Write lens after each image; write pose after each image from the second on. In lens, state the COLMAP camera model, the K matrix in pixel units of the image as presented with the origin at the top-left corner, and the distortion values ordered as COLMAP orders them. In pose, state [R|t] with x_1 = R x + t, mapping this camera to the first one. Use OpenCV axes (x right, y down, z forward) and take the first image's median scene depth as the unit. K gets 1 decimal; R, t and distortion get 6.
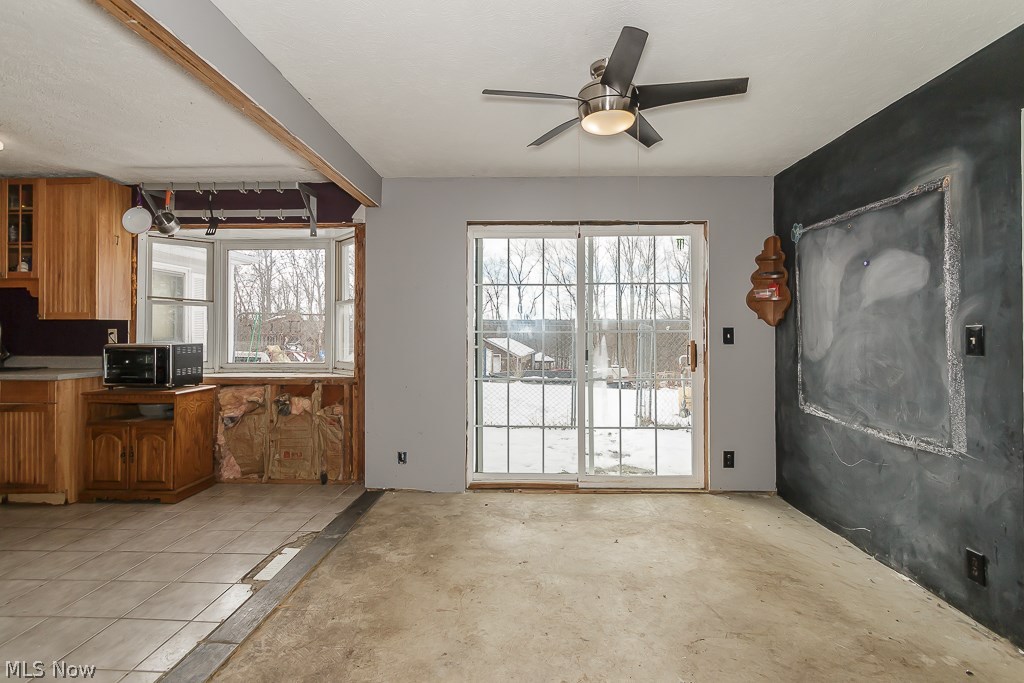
lens RADIAL K [[488.7, 0, 504.6], [0, 488.7, 321.8], [0, 0, 1]] dist [-0.000228, -0.004040]
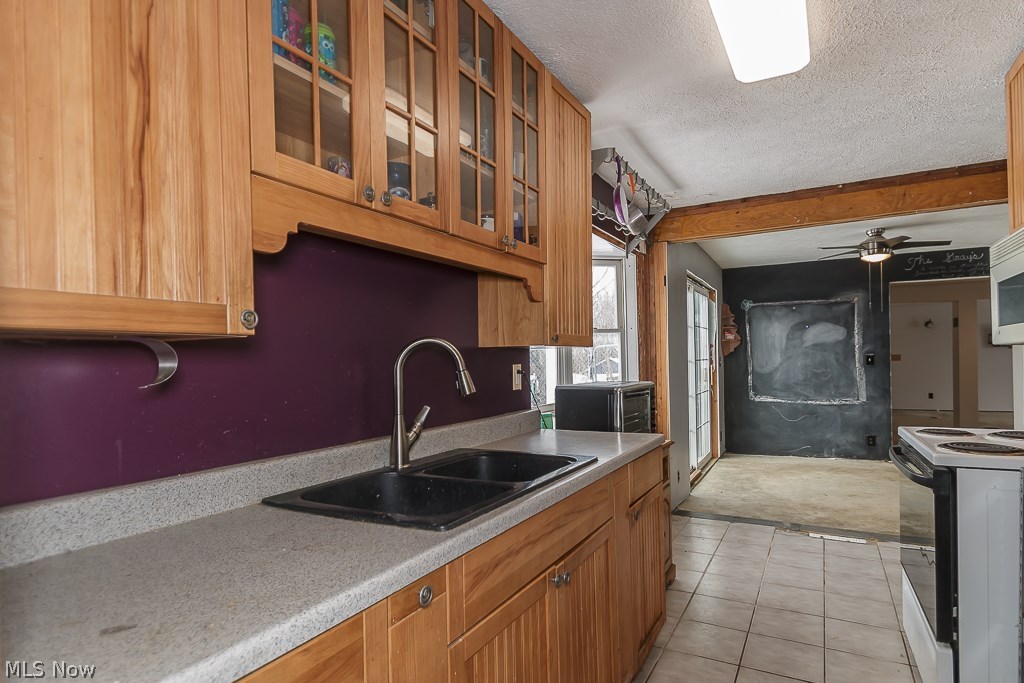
lens RADIAL K [[546.3, 0, 528.2], [0, 546.3, 360.2], [0, 0, 1]] dist [0.003042, -0.004395]
pose [[0.422843, -0.006950, 0.906176, -2.188015], [0.000203, 0.999971, 0.007574, 0.013843], [-0.906203, -0.003019, 0.422832, 1.177038]]
